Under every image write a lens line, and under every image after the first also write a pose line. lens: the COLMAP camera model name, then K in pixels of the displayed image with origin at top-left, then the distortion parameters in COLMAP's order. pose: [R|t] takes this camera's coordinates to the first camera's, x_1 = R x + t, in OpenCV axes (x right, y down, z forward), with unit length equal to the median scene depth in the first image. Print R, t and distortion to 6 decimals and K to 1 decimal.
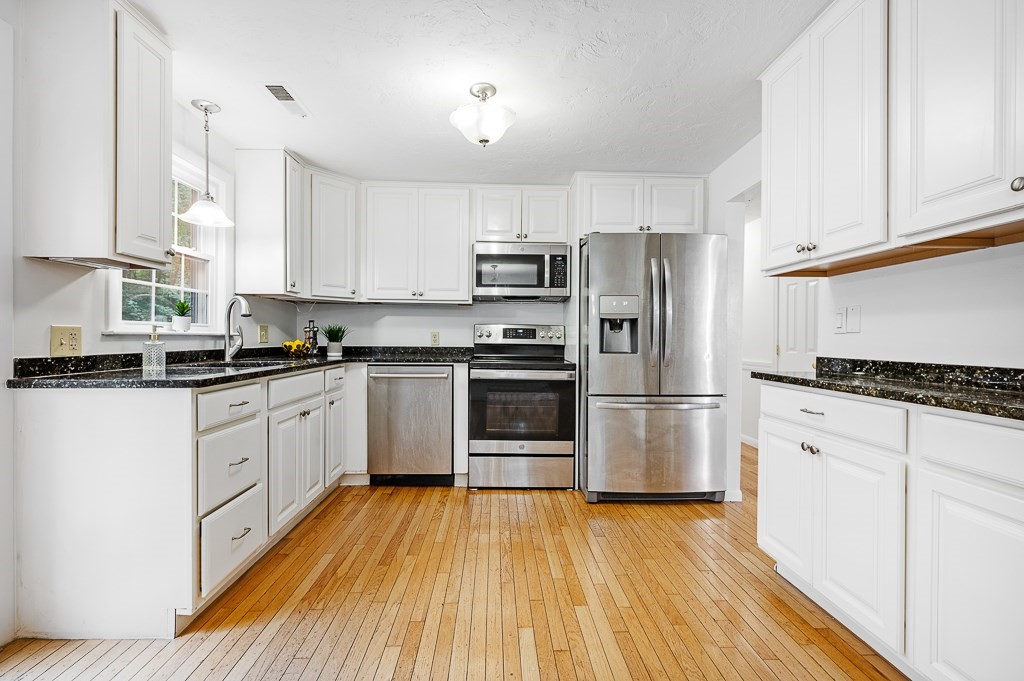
lens RADIAL K [[460.8, 0, 512.0], [0, 460.8, 340.5], [0, 0, 1]] dist [-0.000494, 0.000168]
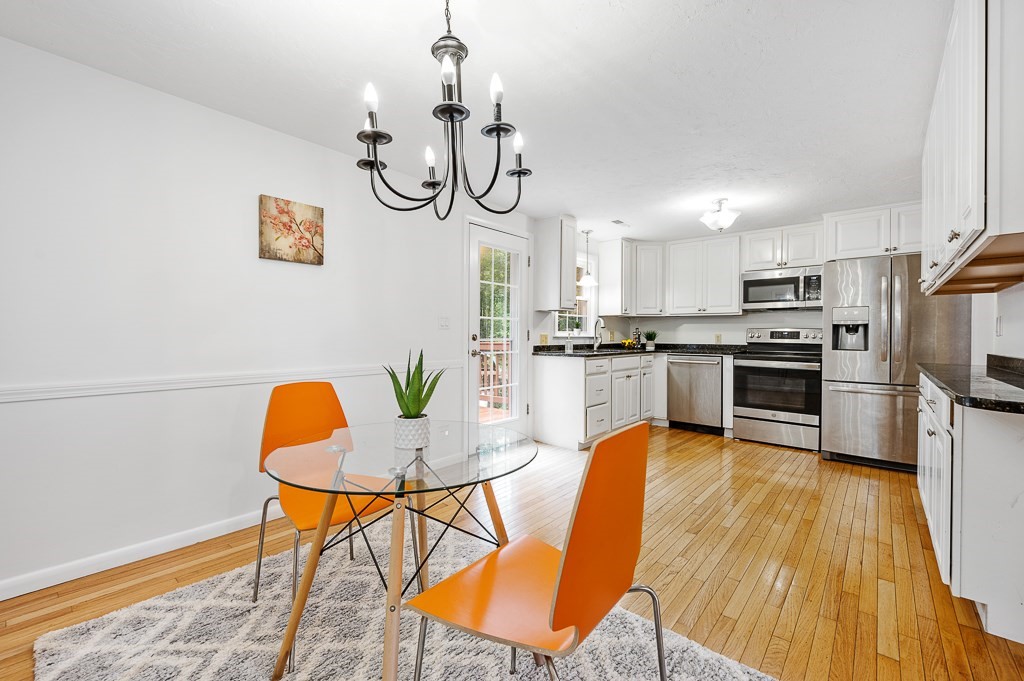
lens RADIAL K [[428.7, 0, 512.0], [0, 428.7, 340.5], [0, 0, 1]] dist [-0.000214, -0.000032]
pose [[0.739033, 0.005069, -0.673651, 0.324886], [-0.003610, 0.999987, 0.003564, -0.001524], [0.673660, -0.000202, 0.739041, -0.542993]]
